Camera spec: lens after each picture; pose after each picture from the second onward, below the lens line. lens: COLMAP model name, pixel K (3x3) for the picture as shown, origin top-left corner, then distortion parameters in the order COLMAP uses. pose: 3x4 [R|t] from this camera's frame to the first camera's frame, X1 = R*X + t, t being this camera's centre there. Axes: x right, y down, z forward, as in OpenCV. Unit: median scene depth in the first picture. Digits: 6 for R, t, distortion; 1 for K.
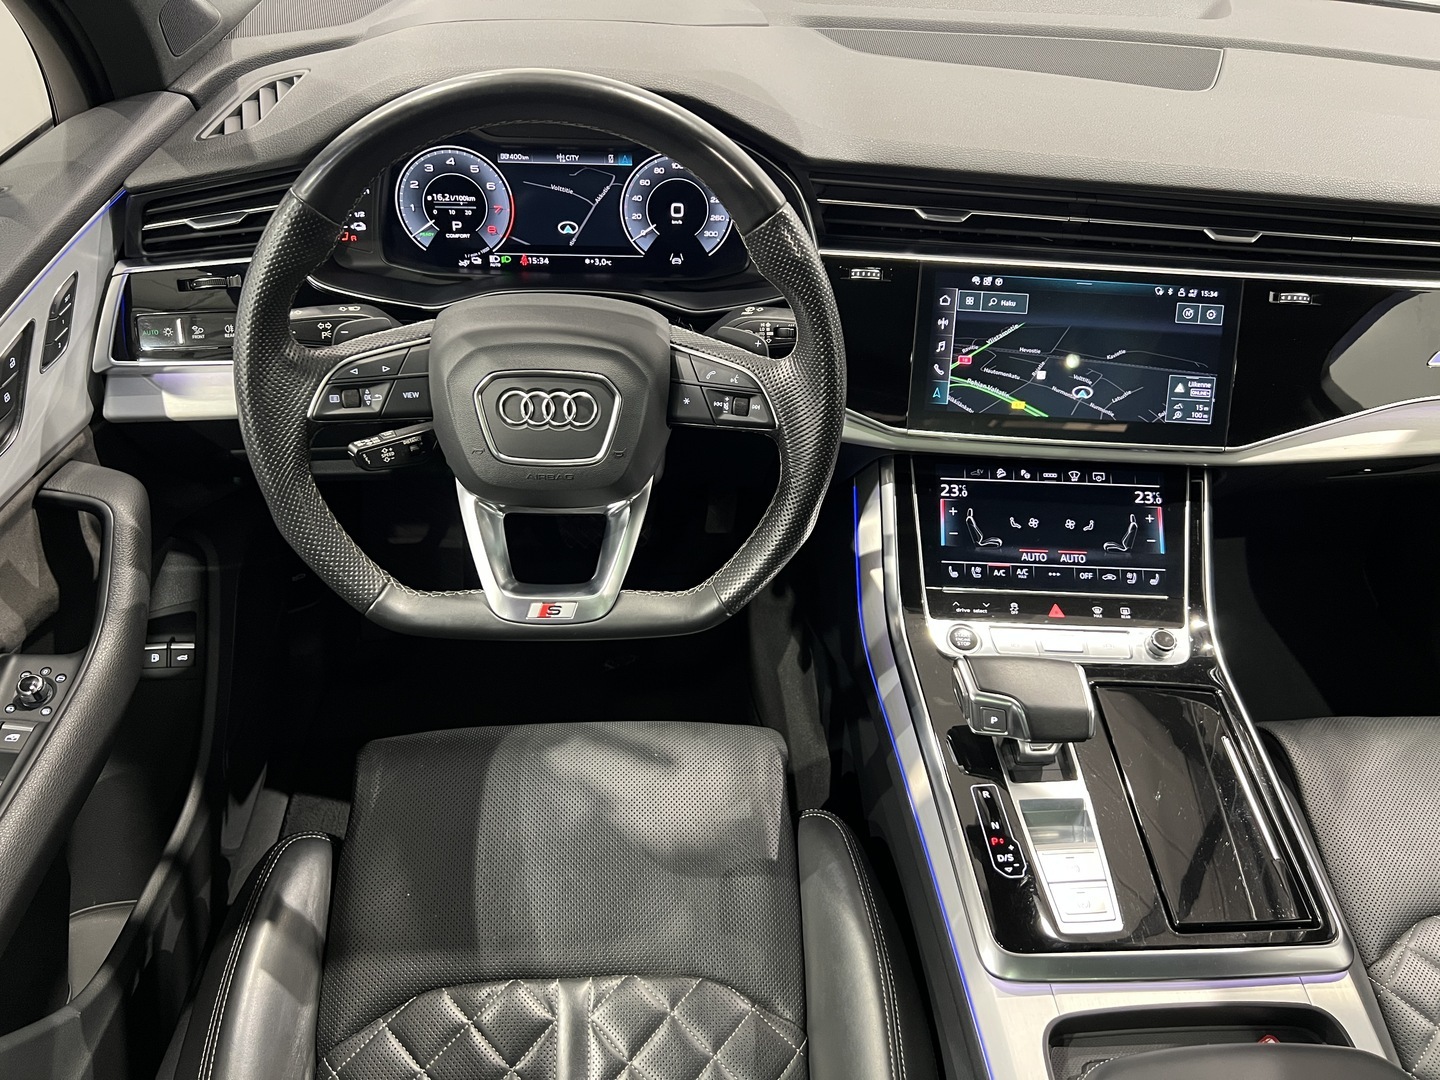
lens RADIAL K [[1083.4, 0, 720.0], [0, 1083.4, 540.0], [0, 0, 1]] dist [0.004551, -0.000761]
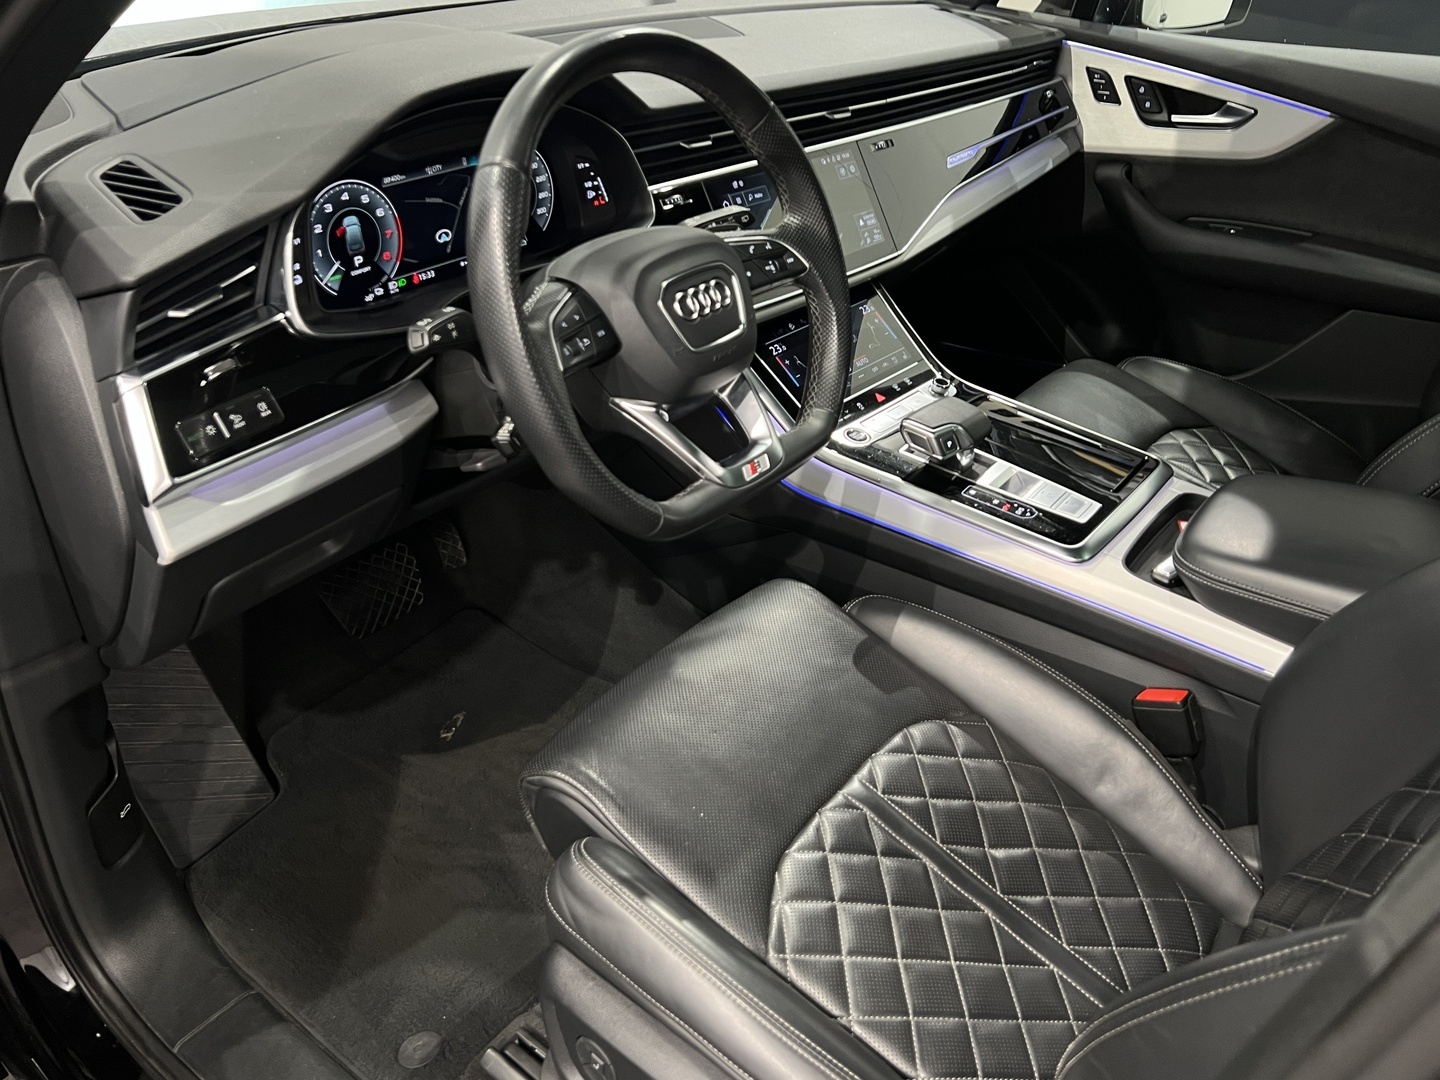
lens RADIAL K [[1102.1, 0, 720.0], [0, 1102.1, 540.0], [0, 0, 1]] dist [0.083136, -0.208349]
pose [[0.677135, -0.430173, 0.597025, -0.767113], [0.484042, 0.871477, 0.078933, 0.017192], [-0.554249, 0.235537, 0.798330, 0.054509]]
